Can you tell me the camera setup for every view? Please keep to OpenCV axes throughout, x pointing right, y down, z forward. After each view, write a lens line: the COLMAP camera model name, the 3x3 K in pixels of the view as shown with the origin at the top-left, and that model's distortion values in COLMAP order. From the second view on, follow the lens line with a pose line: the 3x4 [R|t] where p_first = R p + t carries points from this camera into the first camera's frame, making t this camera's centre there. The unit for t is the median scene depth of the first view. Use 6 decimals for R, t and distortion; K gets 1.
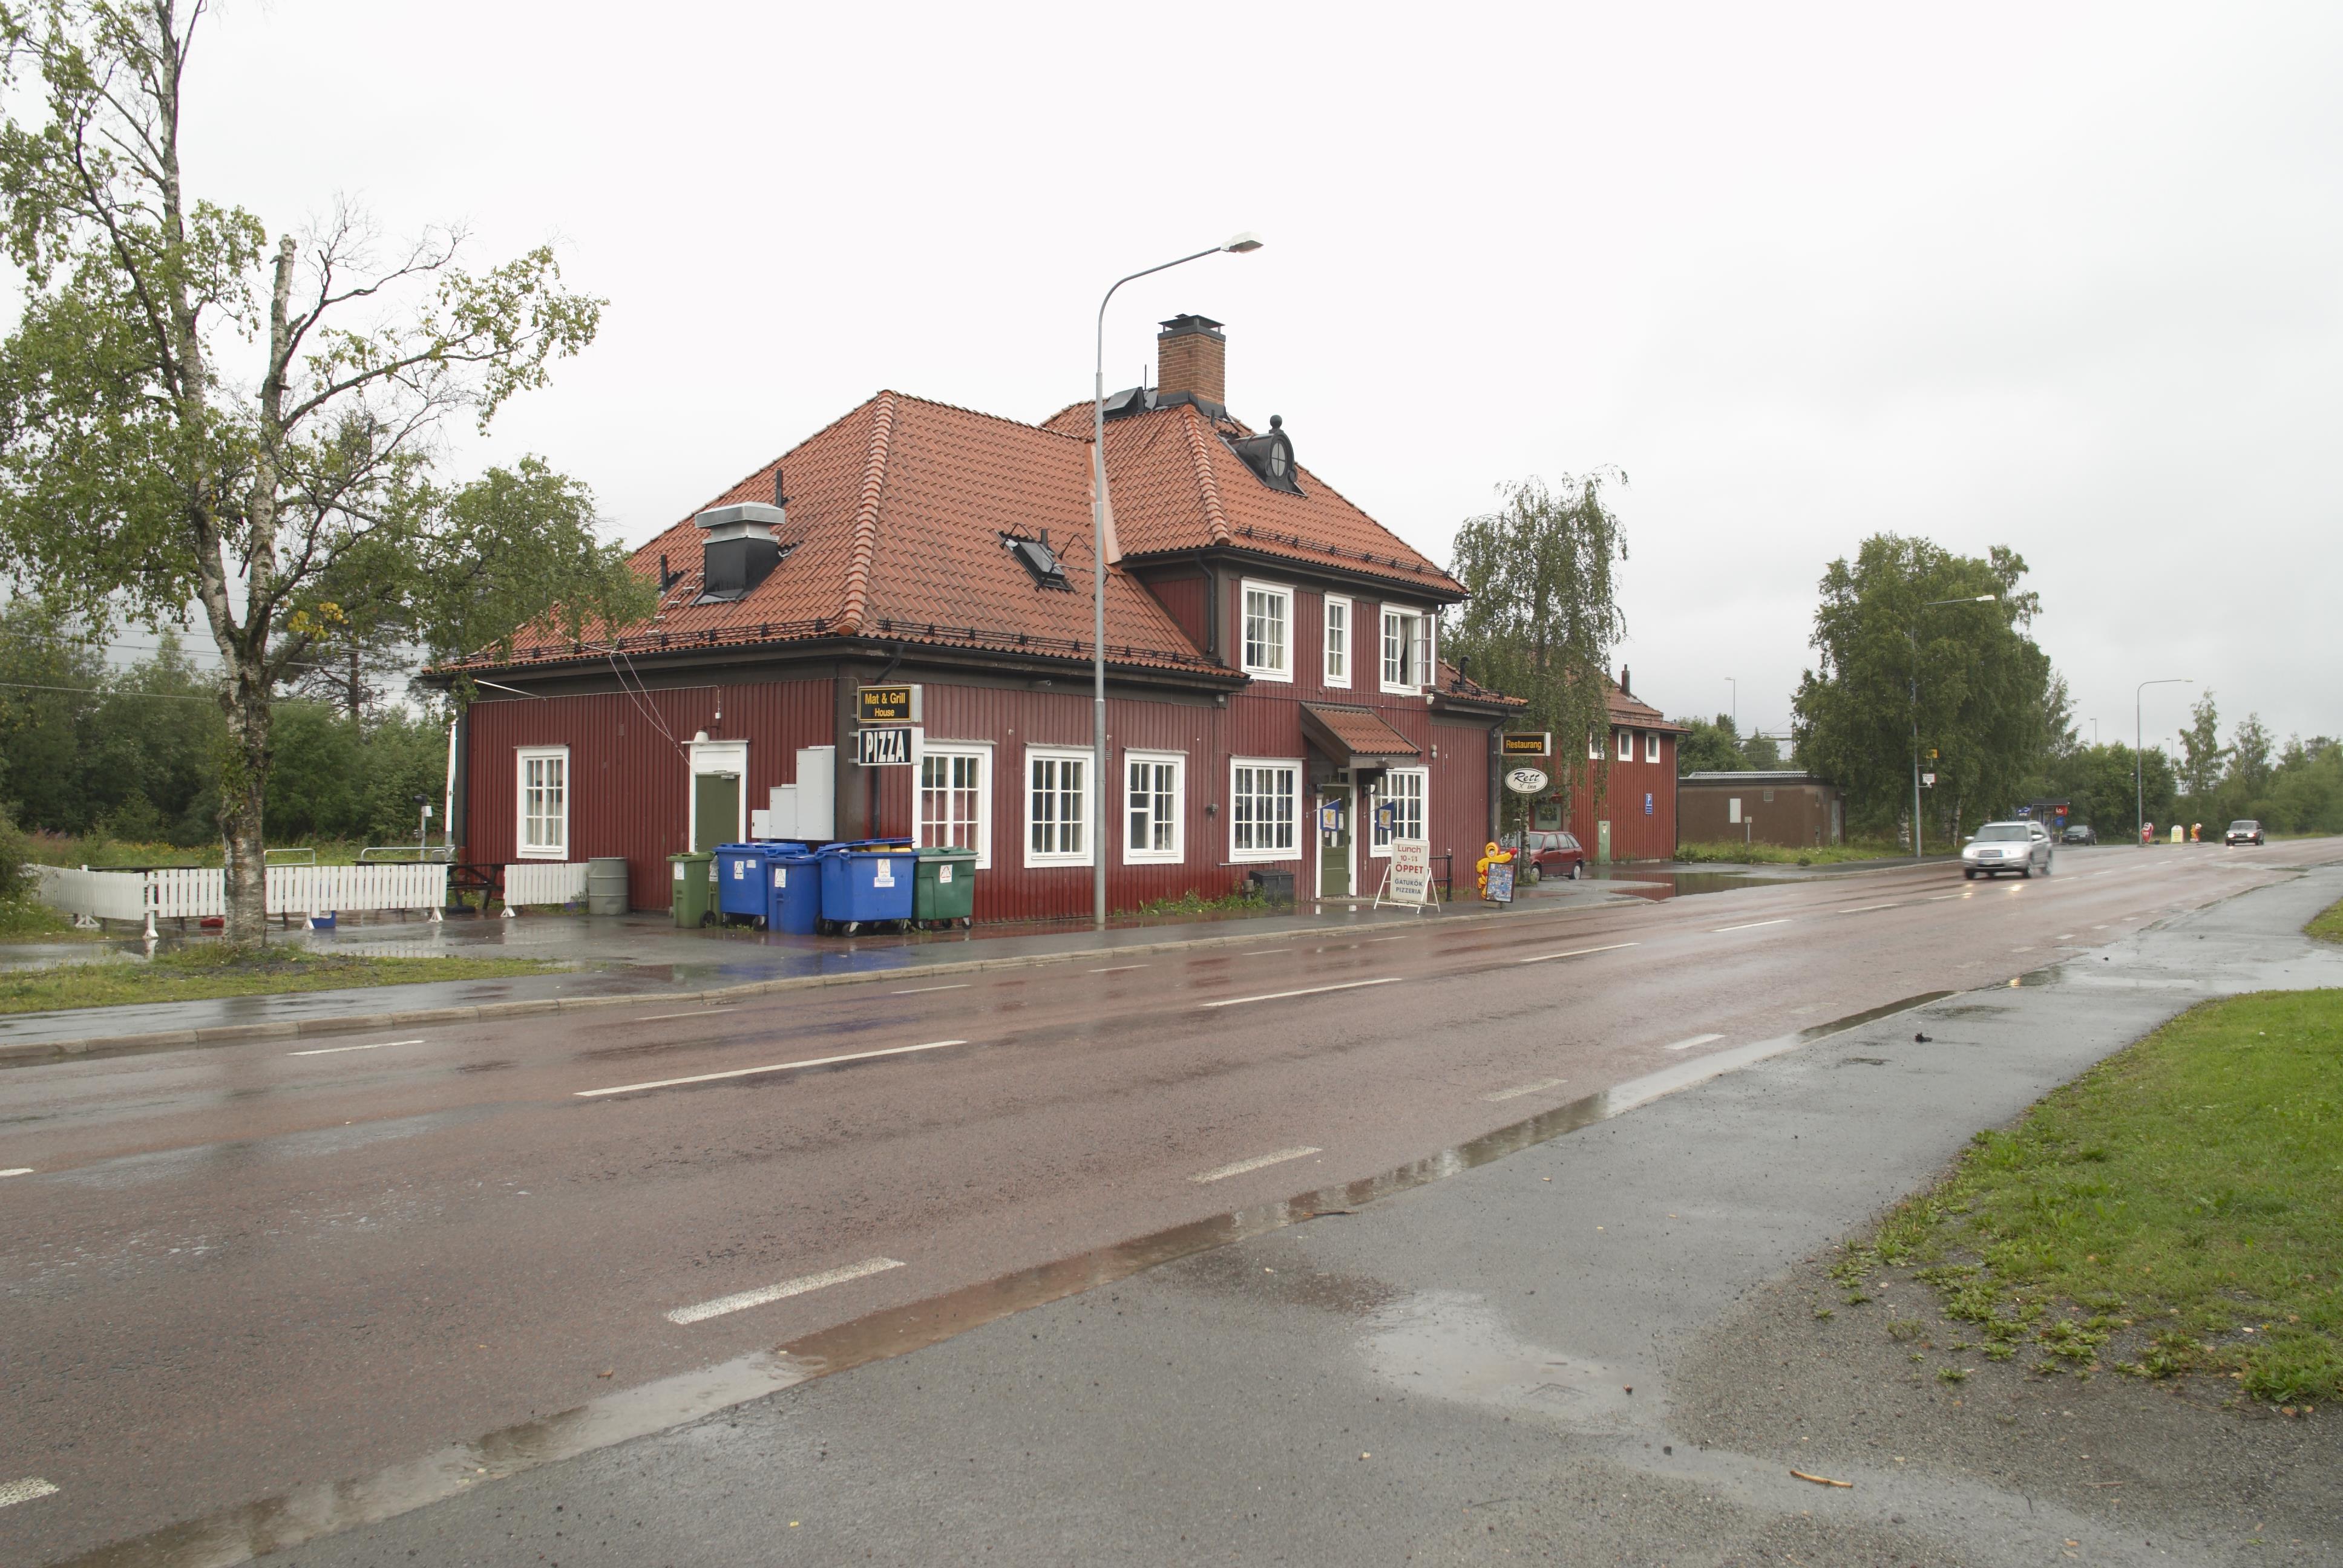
lens RADIAL K [[1727.8, 0, 1218.8], [0, 1727.8, 783.4], [0, 0, 1]] dist [-0.033548, -0.001543]
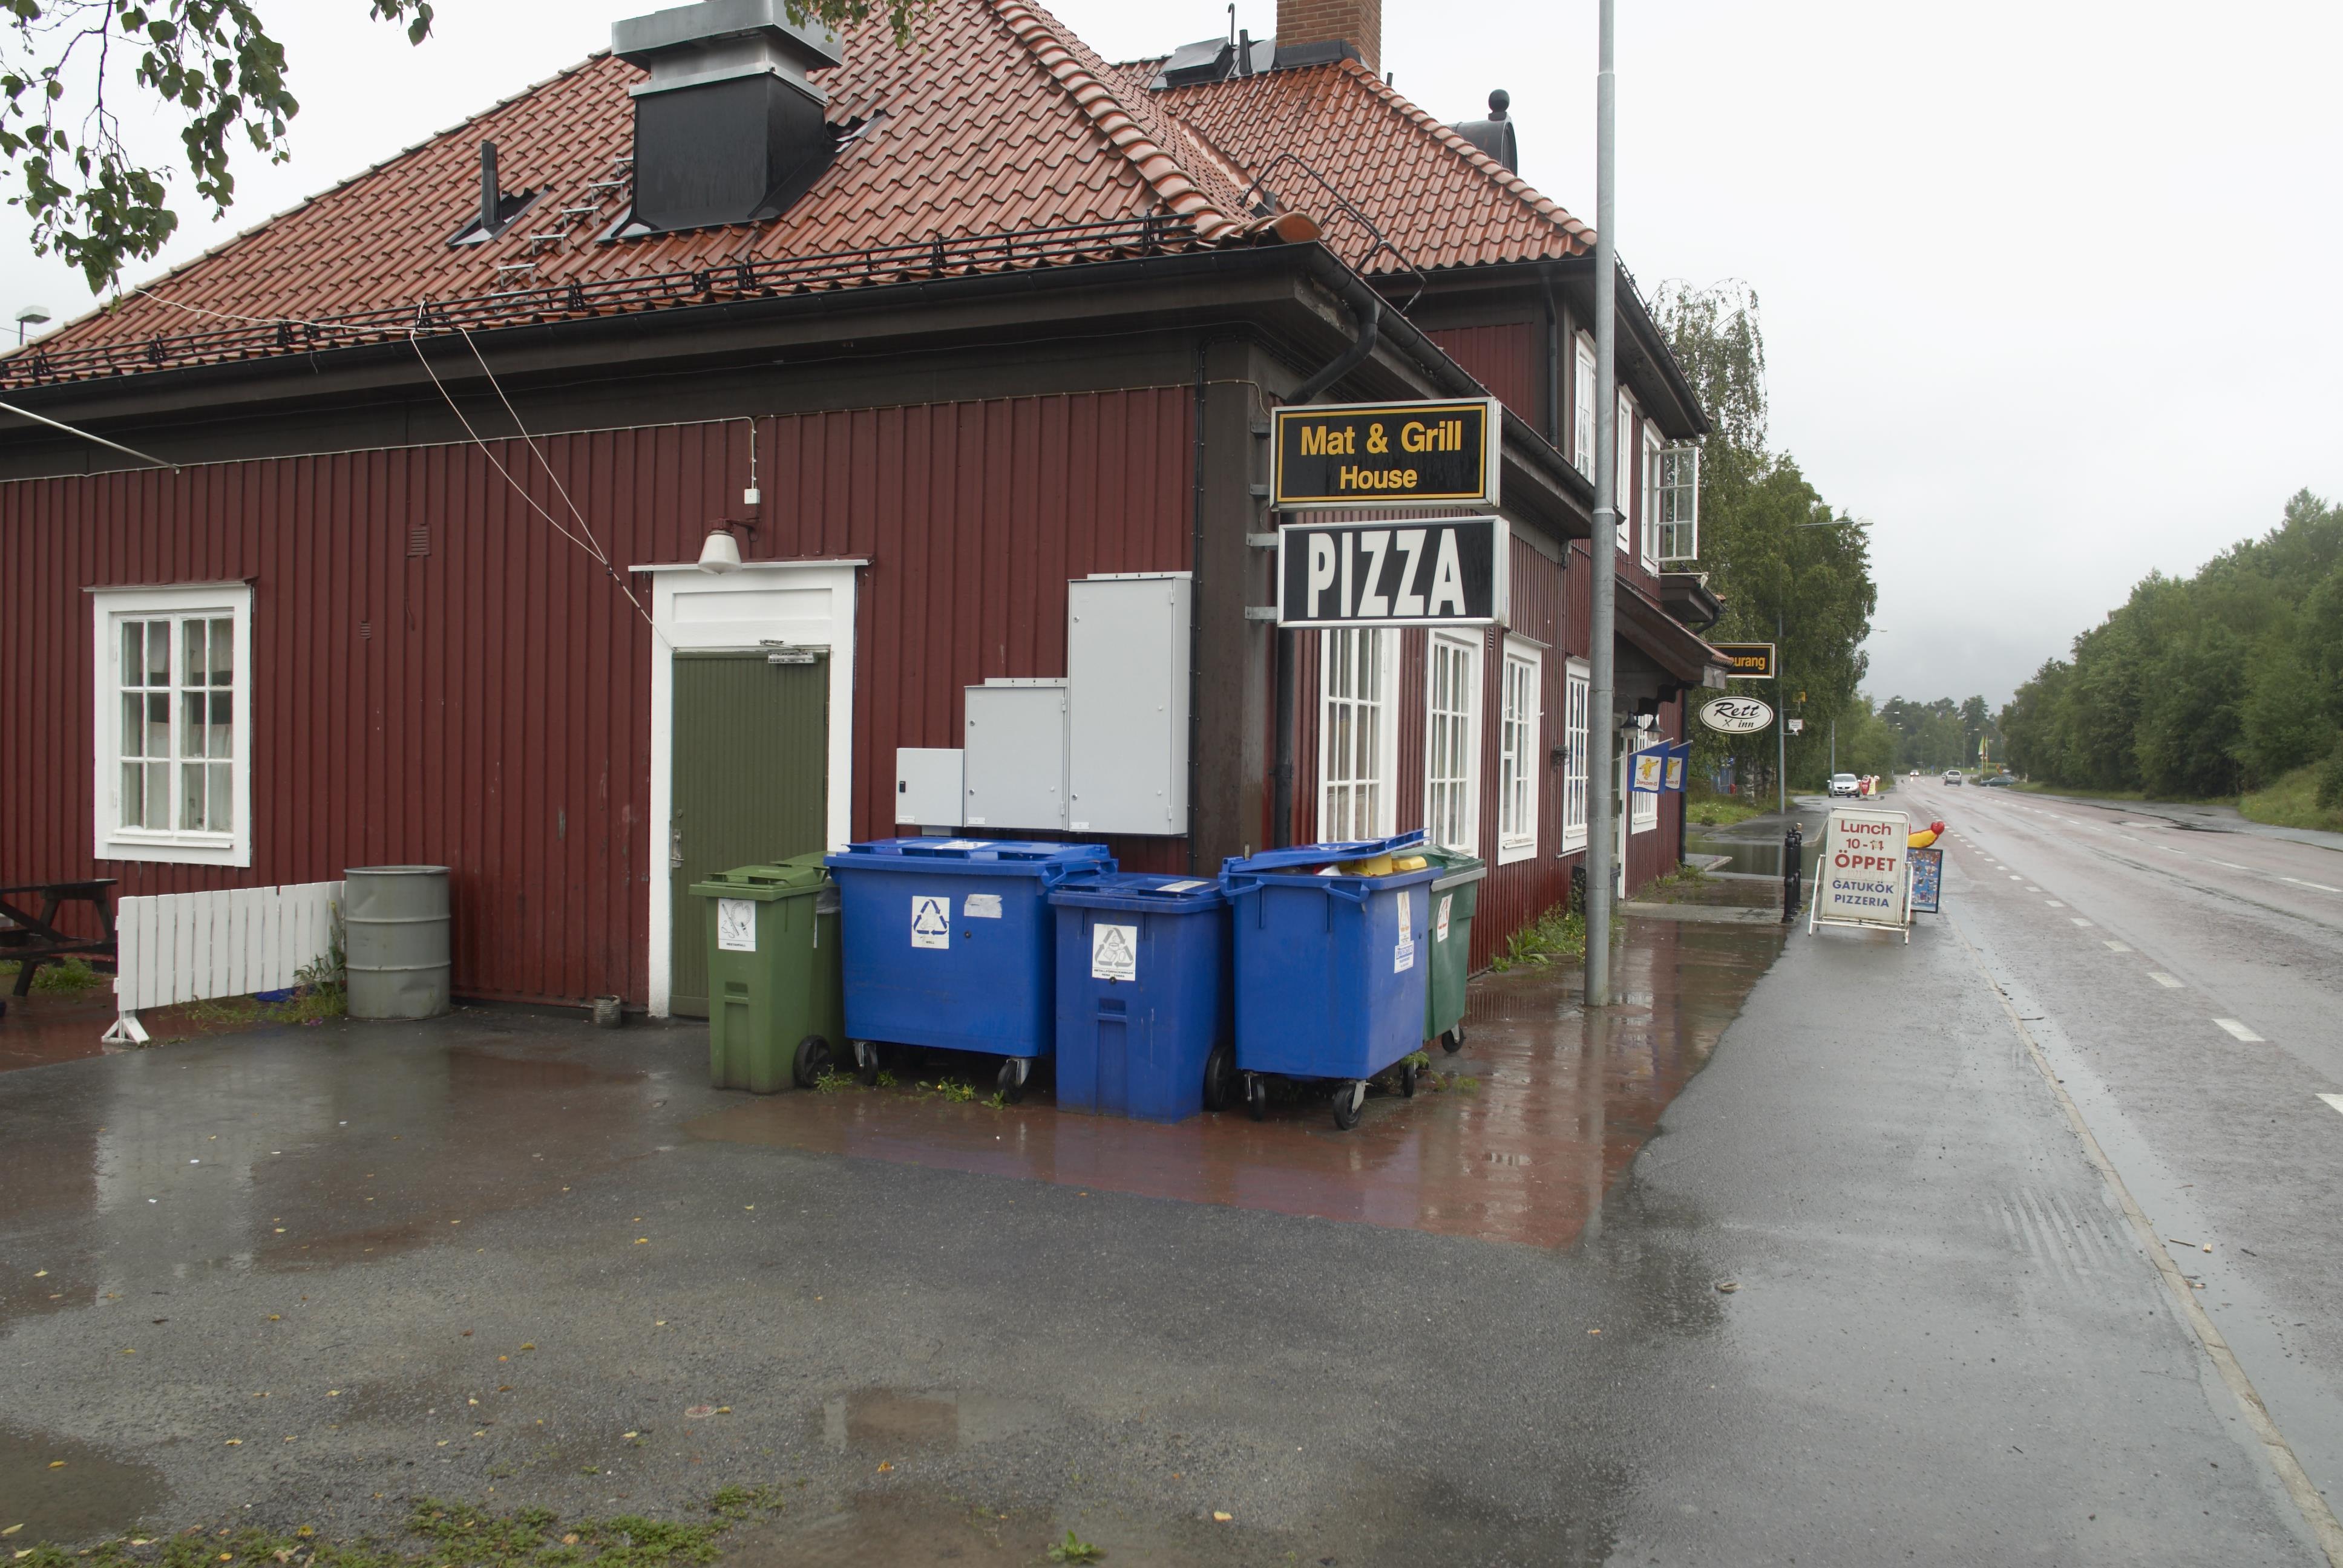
lens RADIAL K [[1727.8, 0, 1218.8], [0, 1727.8, 783.4], [0, 0, 1]] dist [-0.033548, -0.001543]
pose [[0.963631, 0.004379, 0.267199, -0.260195], [-0.013097, 0.999438, 0.030854, 0.009237], [-0.266914, -0.033231, 0.963147, 0.539512]]
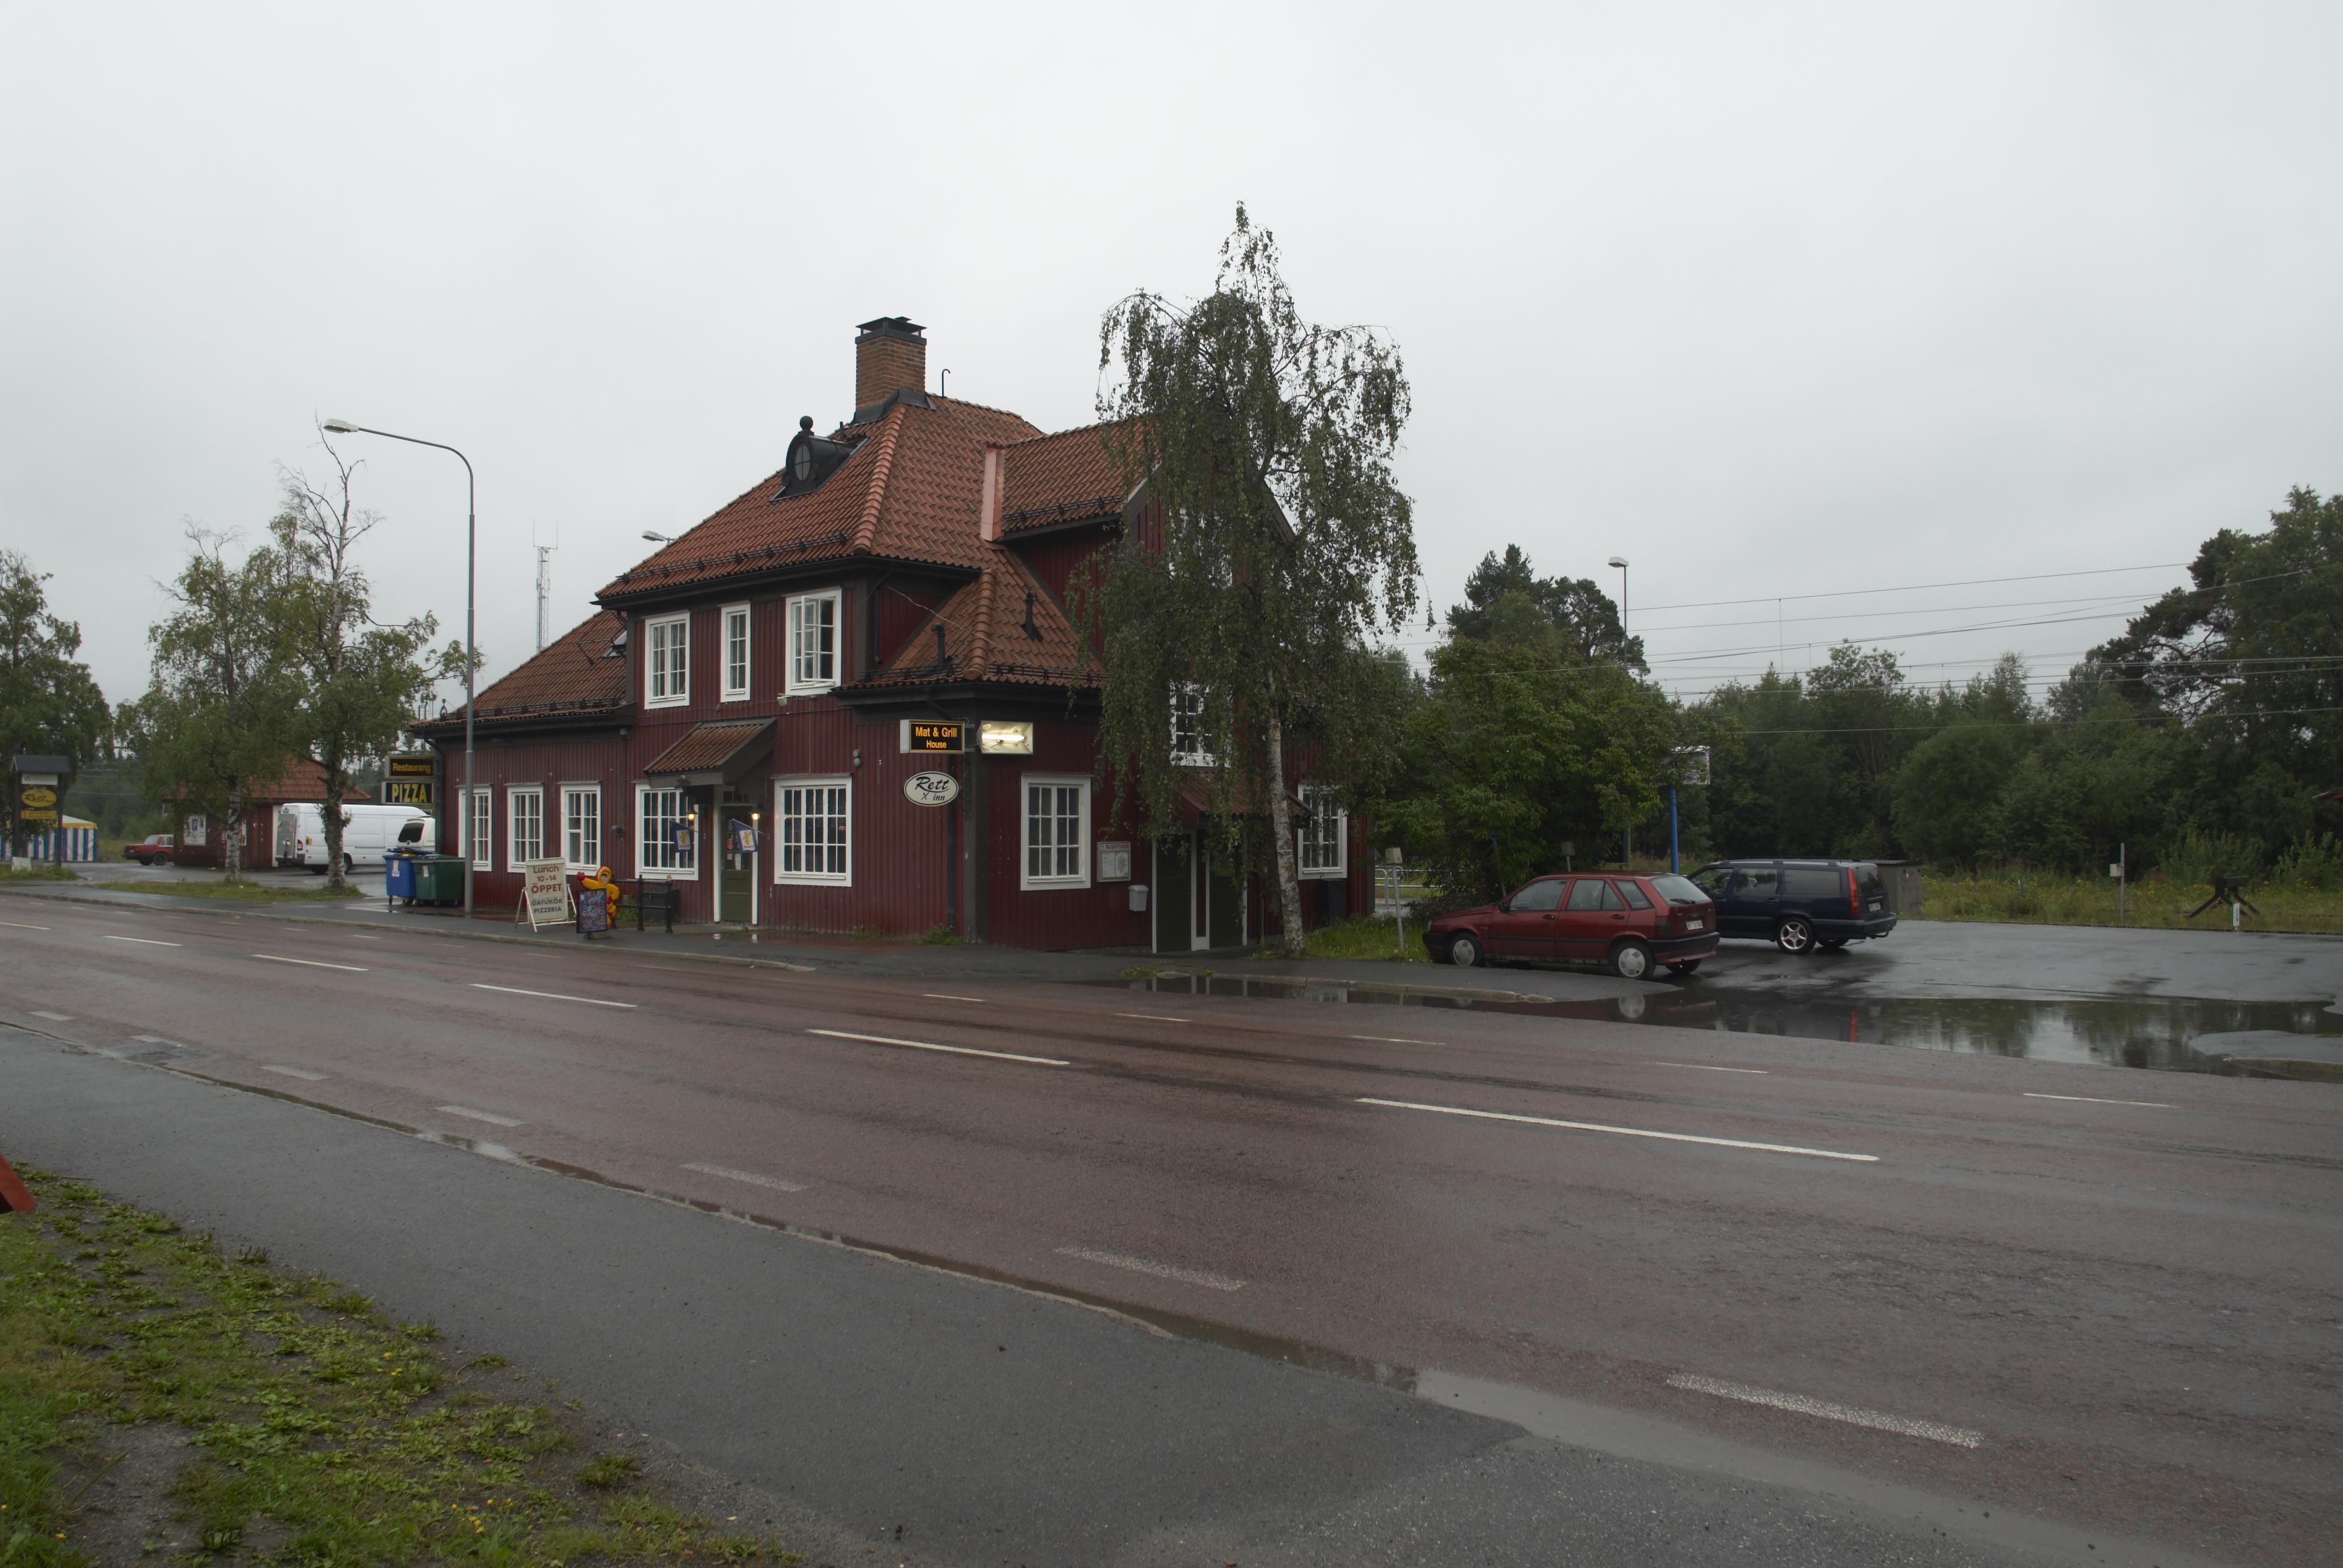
lens RADIAL K [[1727.8, 0, 1218.8], [0, 1727.8, 783.4], [0, 0, 1]] dist [-0.033548, -0.001543]
pose [[-0.065399, -0.036507, -0.997191, 1.148868], [0.009462, 0.999263, -0.037203, 0.031443], [0.997814, -0.011868, -0.065006, 1.535469]]
